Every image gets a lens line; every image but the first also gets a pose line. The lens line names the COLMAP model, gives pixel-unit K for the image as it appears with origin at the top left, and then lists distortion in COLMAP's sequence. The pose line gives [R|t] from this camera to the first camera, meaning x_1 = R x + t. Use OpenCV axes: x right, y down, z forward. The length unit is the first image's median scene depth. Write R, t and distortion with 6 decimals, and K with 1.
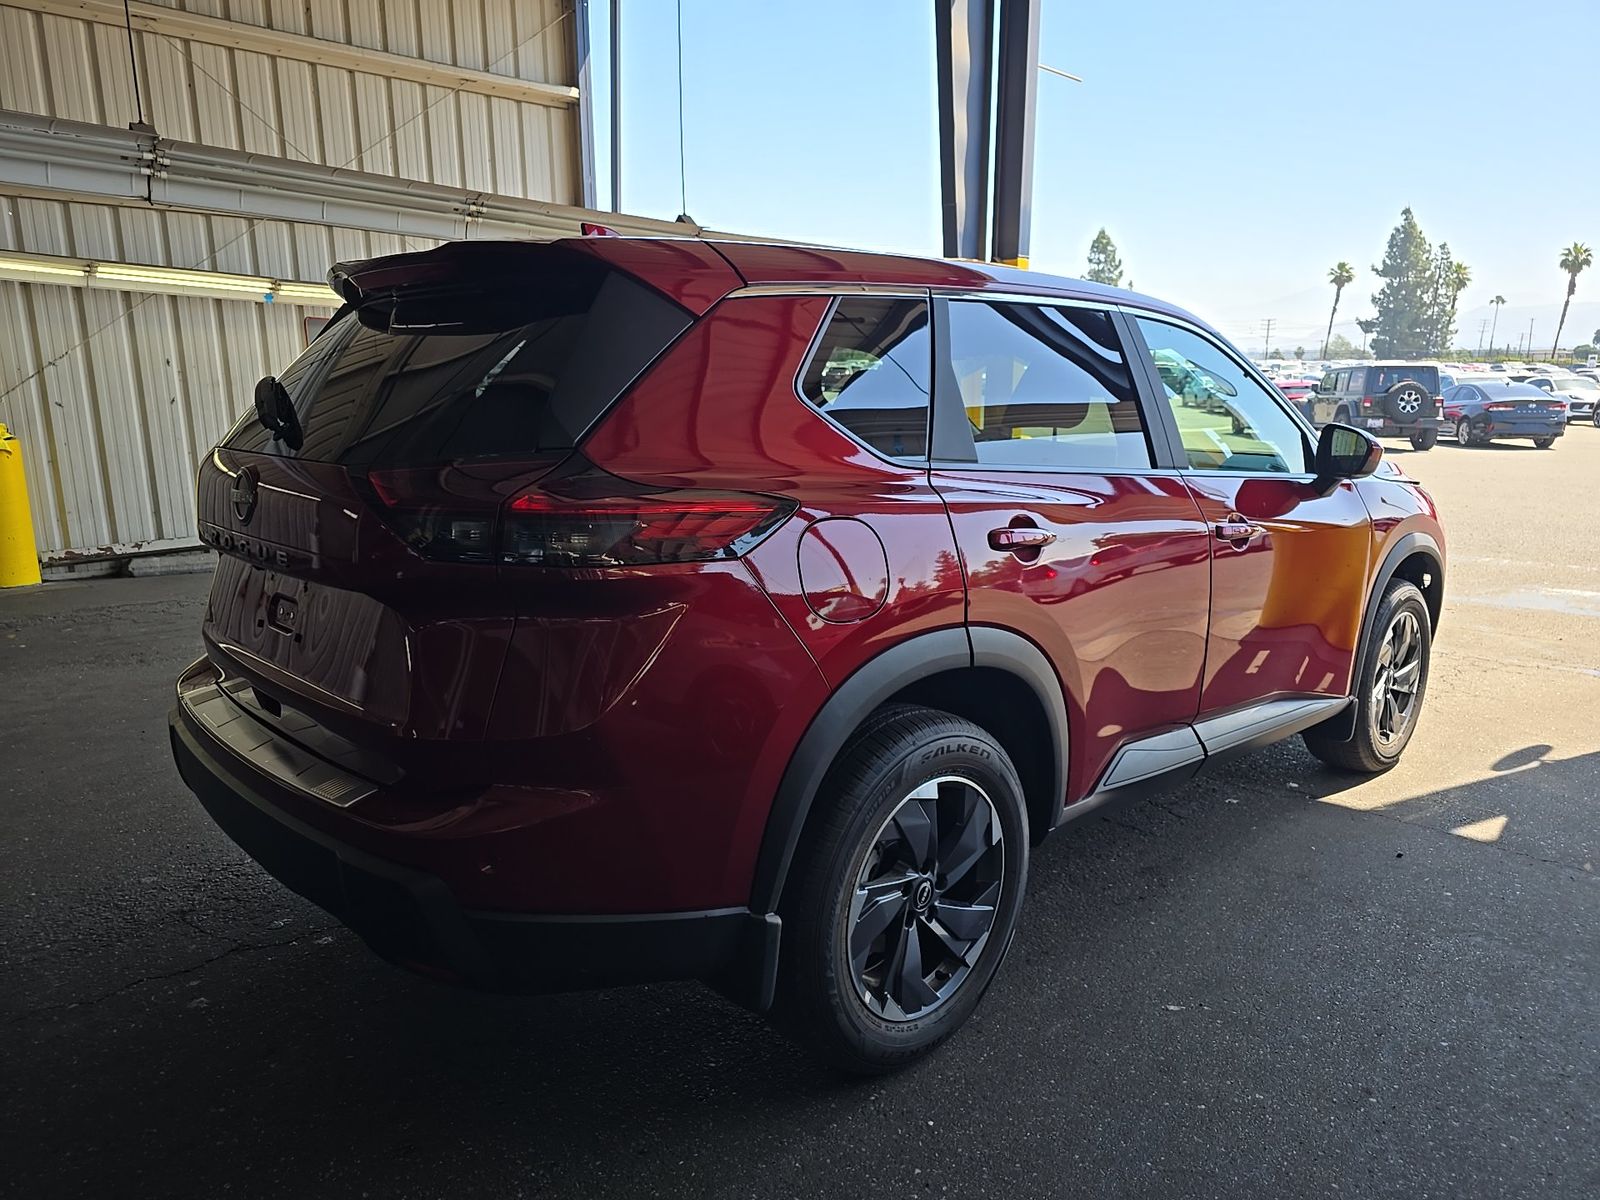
lens RADIAL K [[1083.1, 0, 800.0], [0, 1083.1, 600.0], [0, 0, 1]] dist [0.042780, -0.039133]
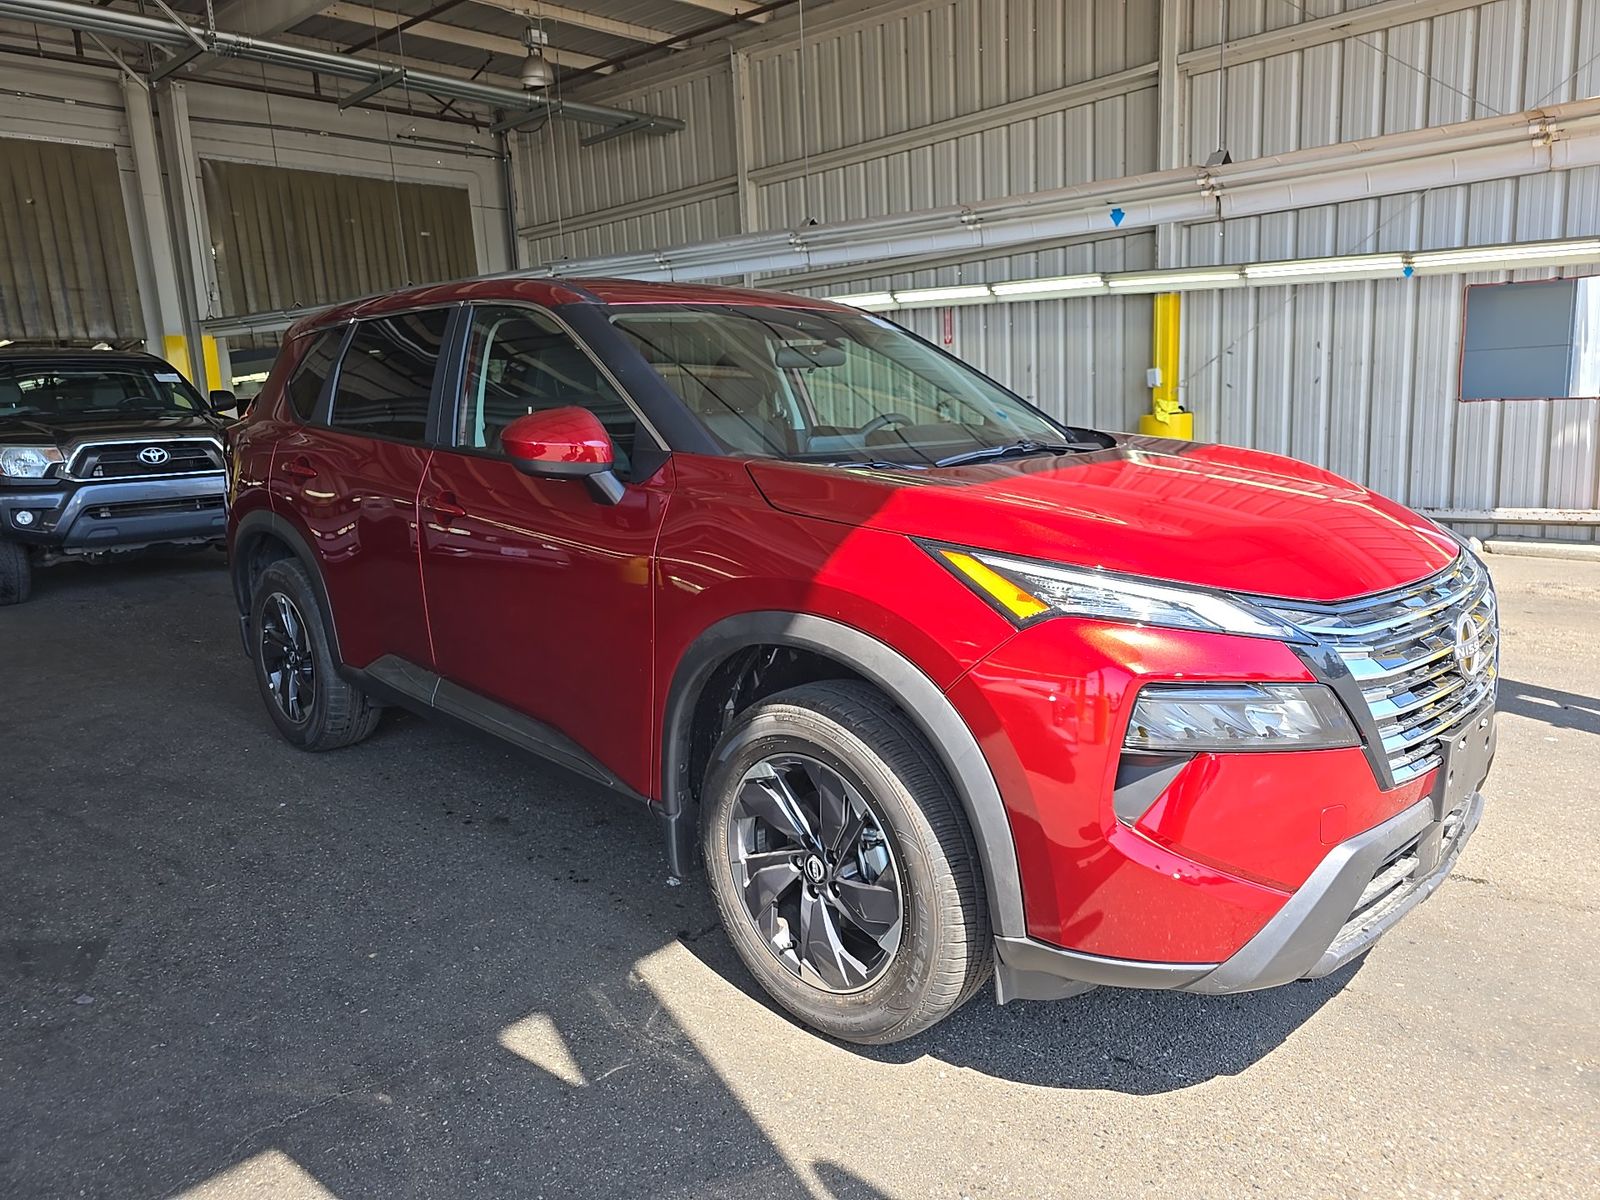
lens RADIAL K [[1083.1, 0, 800.0], [0, 1083.1, 600.0], [0, 0, 1]] dist [0.042780, -0.039133]
pose [[0.037816, 0.179354, -0.983058, 0.581362], [-0.168271, 0.970856, 0.170655, -0.079745], [0.985015, 0.158966, 0.066894, 0.522380]]
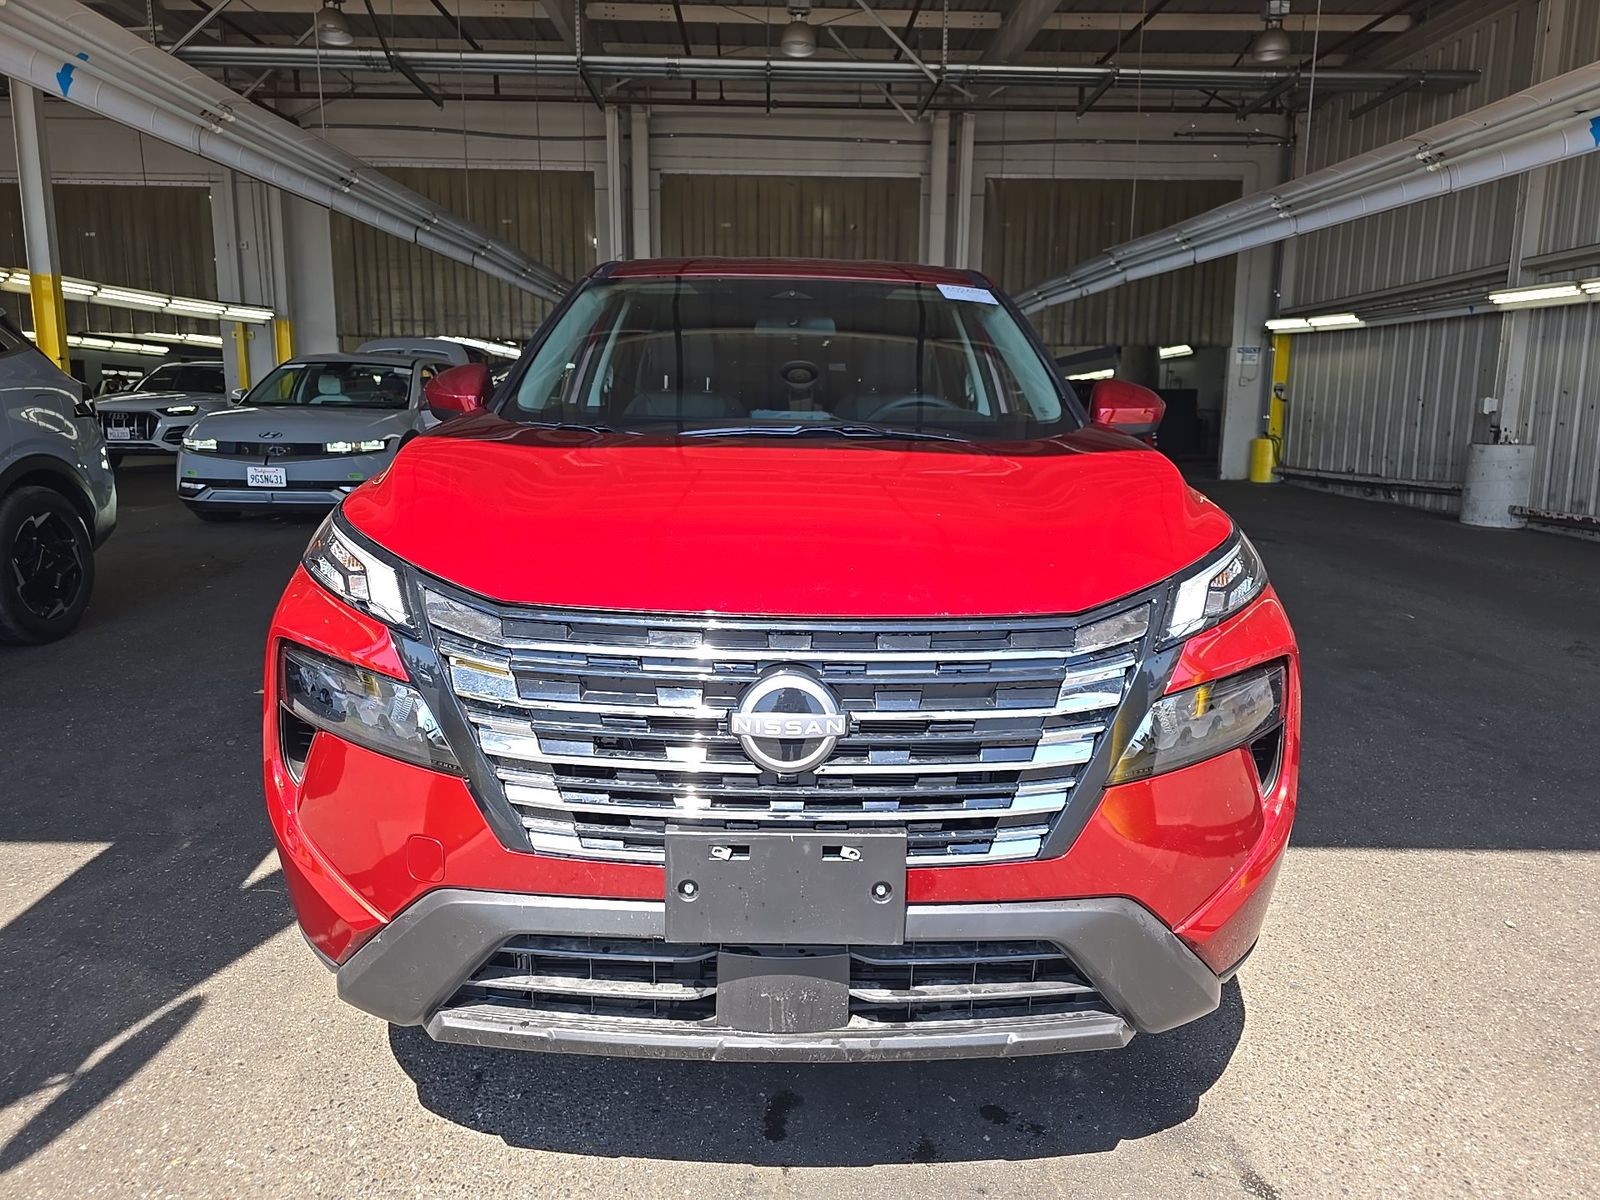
lens RADIAL K [[1083.1, 0, 800.0], [0, 1083.1, 600.0], [0, 0, 1]] dist [0.042780, -0.039133]
pose [[-0.685008, 0.109699, -0.720230, 0.447624], [-0.169031, 0.937691, 0.303585, -0.128334], [0.708656, 0.329699, -0.623783, 0.825512]]
